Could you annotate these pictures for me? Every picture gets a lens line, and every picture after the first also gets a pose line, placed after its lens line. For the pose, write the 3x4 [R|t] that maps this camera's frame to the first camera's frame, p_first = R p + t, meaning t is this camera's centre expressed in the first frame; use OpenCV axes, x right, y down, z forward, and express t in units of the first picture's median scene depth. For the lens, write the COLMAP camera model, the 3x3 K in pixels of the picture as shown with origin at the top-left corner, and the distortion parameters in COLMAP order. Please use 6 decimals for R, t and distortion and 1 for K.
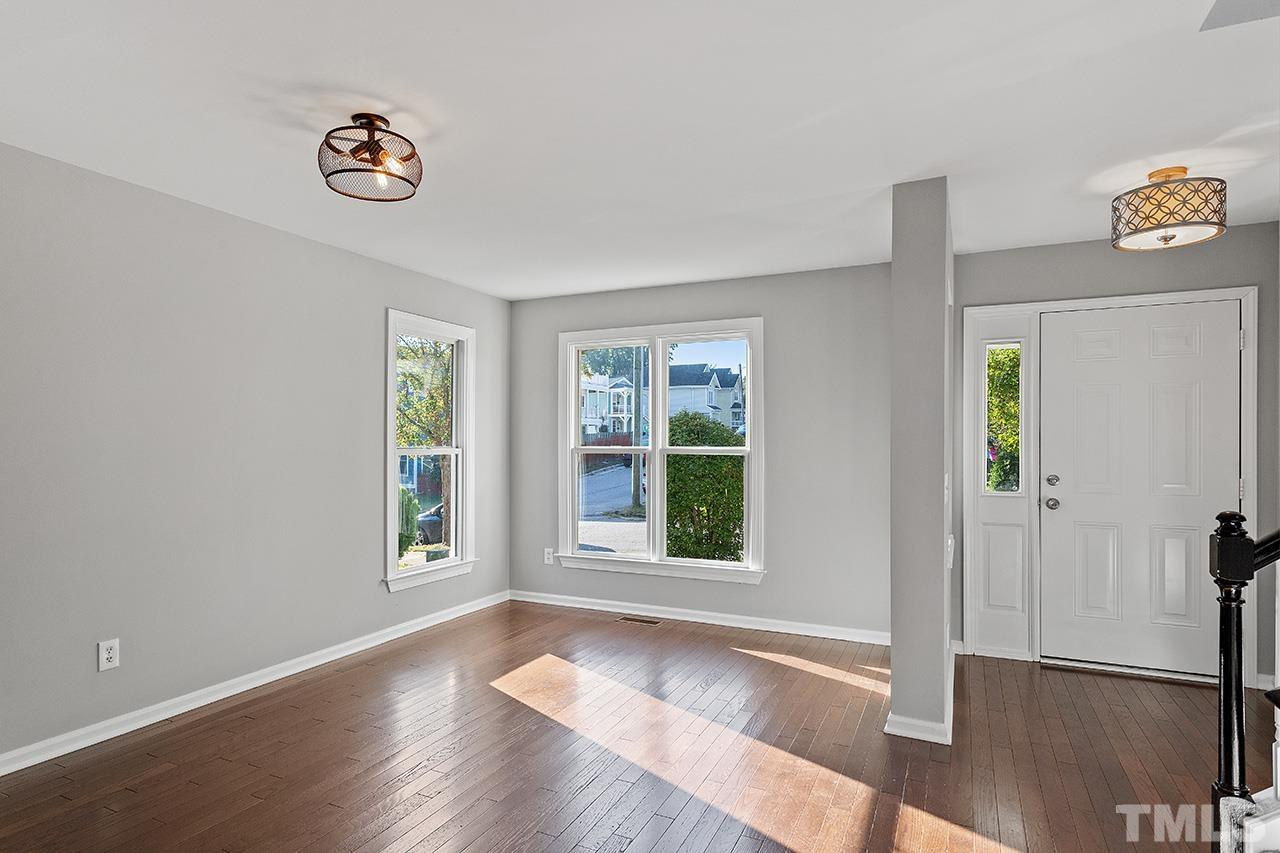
lens RADIAL K [[693.3, 0, 641.7], [0, 693.3, 439.2], [0, 0, 1]] dist [0.003135, 0.000566]
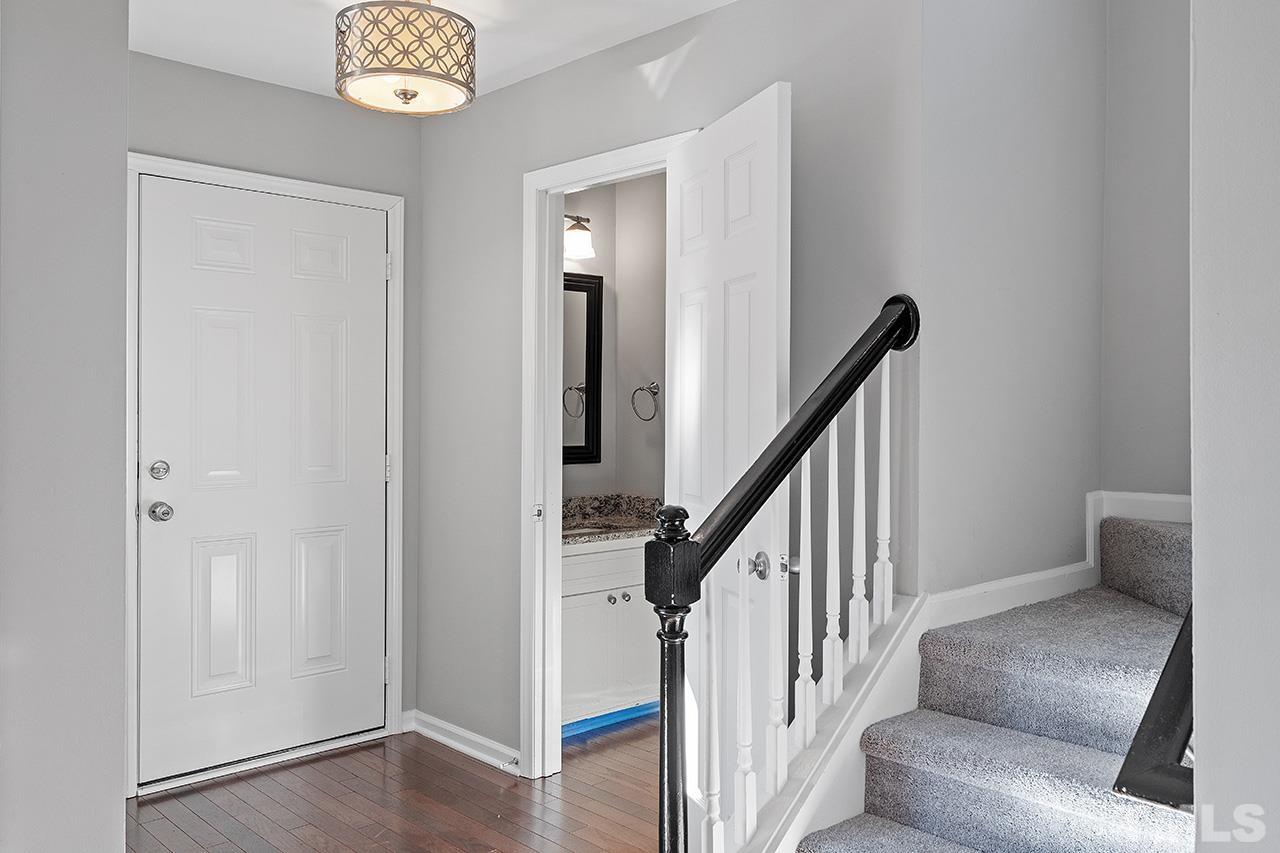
lens RADIAL K [[1033.9, 0, 641.0], [0, 1033.9, 397.1], [0, 0, 1]] dist [-0.002503, -0.001359]
pose [[0.372493, 0.006207, 0.928014, -0.057134], [-0.004243, 0.999979, -0.004985, 0.001227], [-0.928025, -0.002080, 0.372511, 0.340370]]
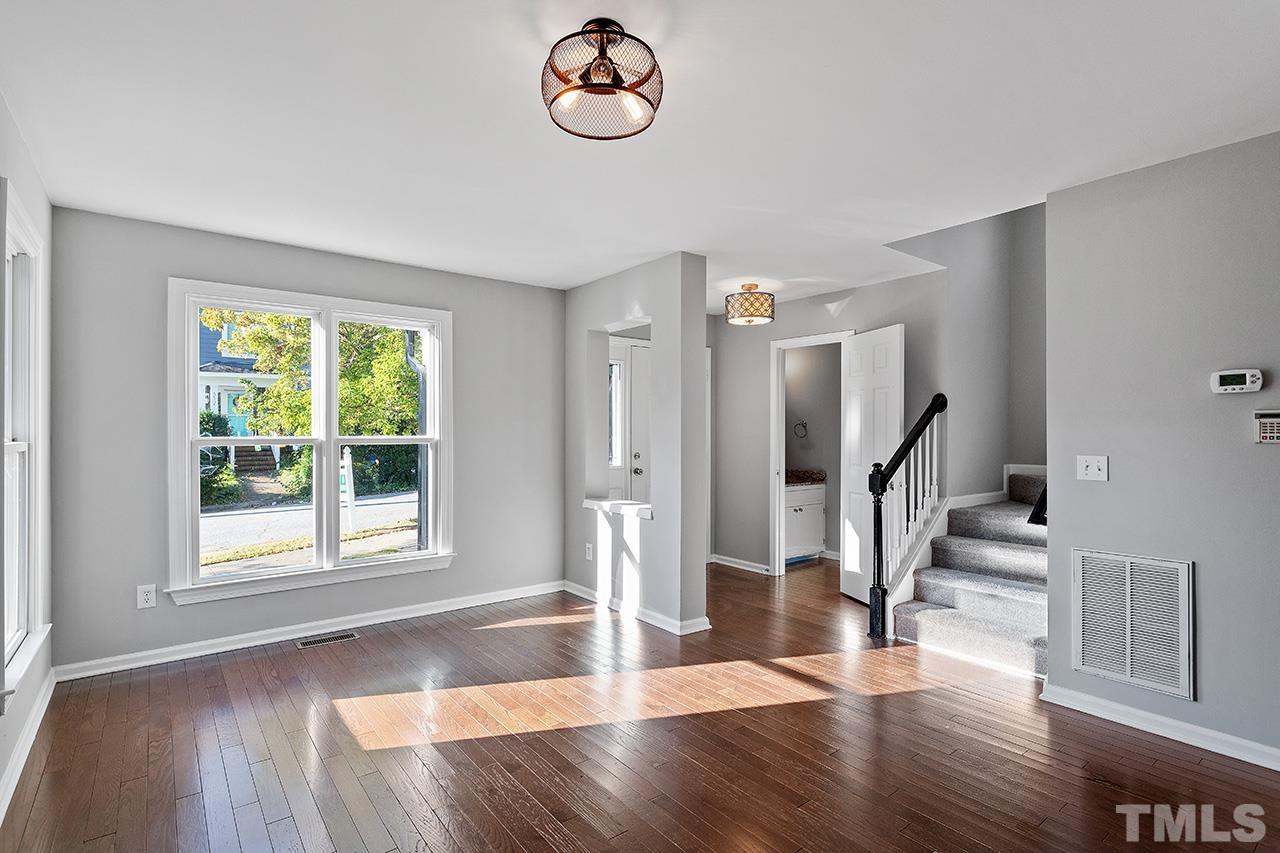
lens RADIAL K [[608.2, 0, 640.0], [0, 608.2, 426.5], [0, 0, 1]] dist [0.000562, 0.000392]
pose [[0.460934, 0.005110, 0.887420, -0.652999], [-0.003220, 0.999986, -0.004086, -0.000945], [-0.887429, -0.000974, 0.460944, 0.407002]]
